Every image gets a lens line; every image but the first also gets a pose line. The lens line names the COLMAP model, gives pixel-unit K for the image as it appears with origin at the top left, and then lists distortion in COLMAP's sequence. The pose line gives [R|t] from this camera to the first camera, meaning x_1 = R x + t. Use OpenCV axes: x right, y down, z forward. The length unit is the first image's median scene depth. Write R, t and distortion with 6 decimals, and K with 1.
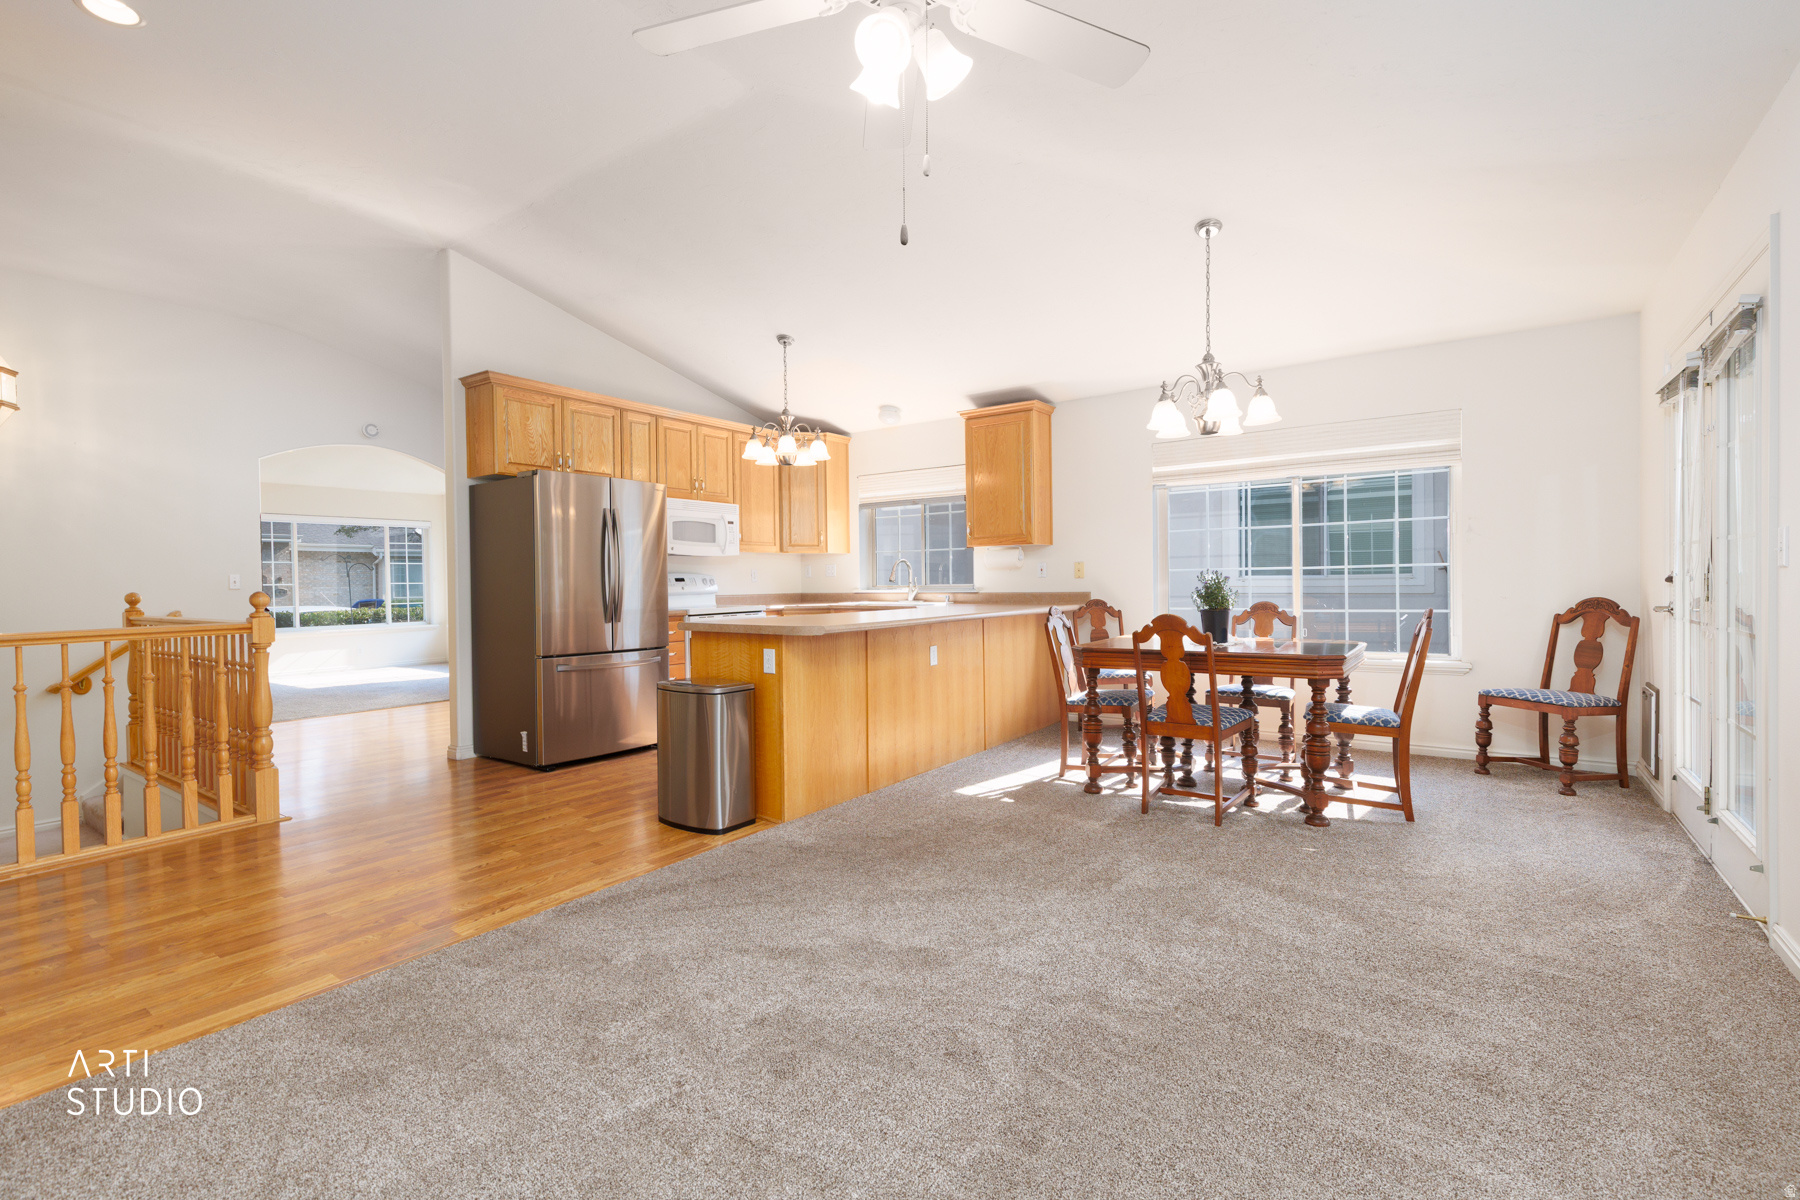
lens RADIAL K [[813.0, 0, 896.1], [0, 813.0, 594.2], [0, 0, 1]] dist [0.002228, 0.000781]
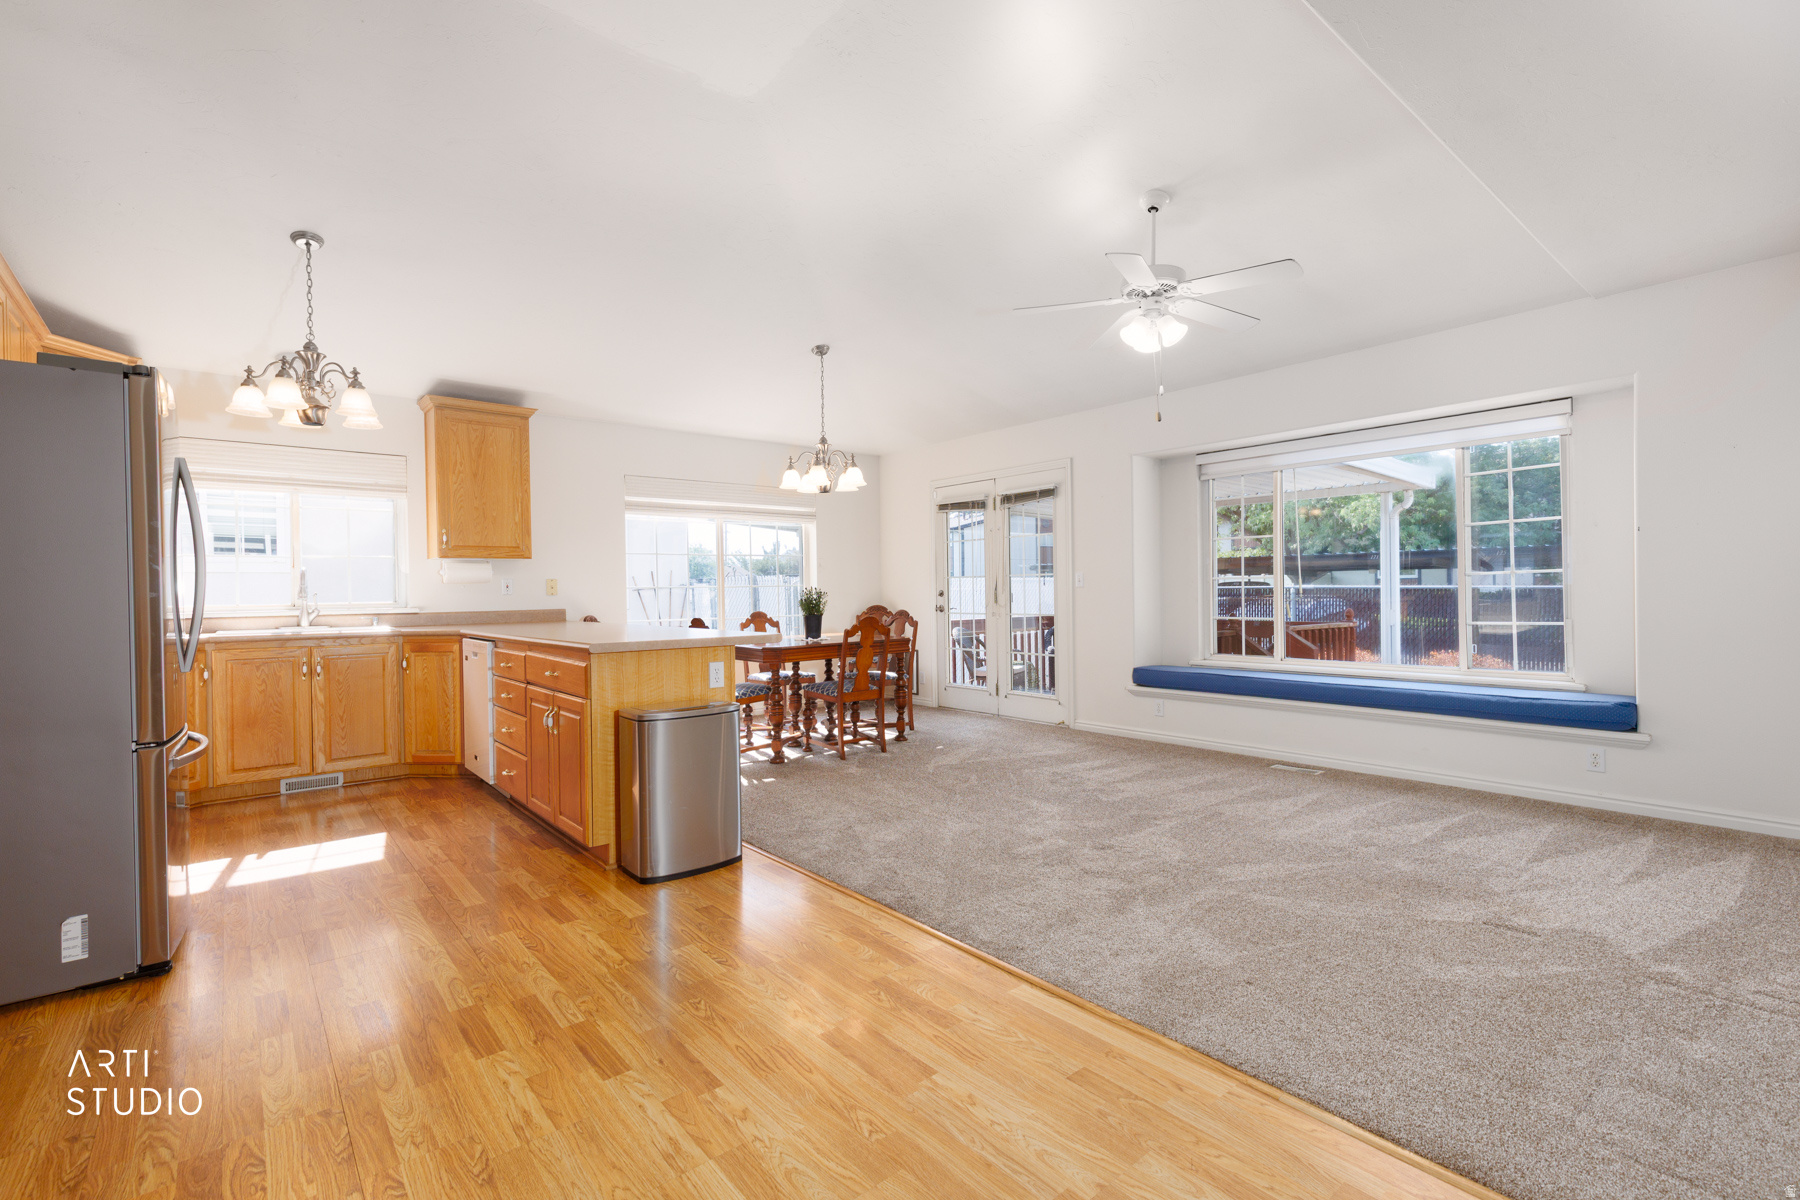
lens RADIAL K [[813.0, 0, 896.1], [0, 813.0, 594.2], [0, 0, 1]] dist [0.002228, 0.000781]
pose [[0.264753, -0.000720, 0.964316, -1.040846], [0.030355, 0.999510, -0.007588, -0.002381], [-0.963838, 0.031281, 0.264645, 0.537954]]
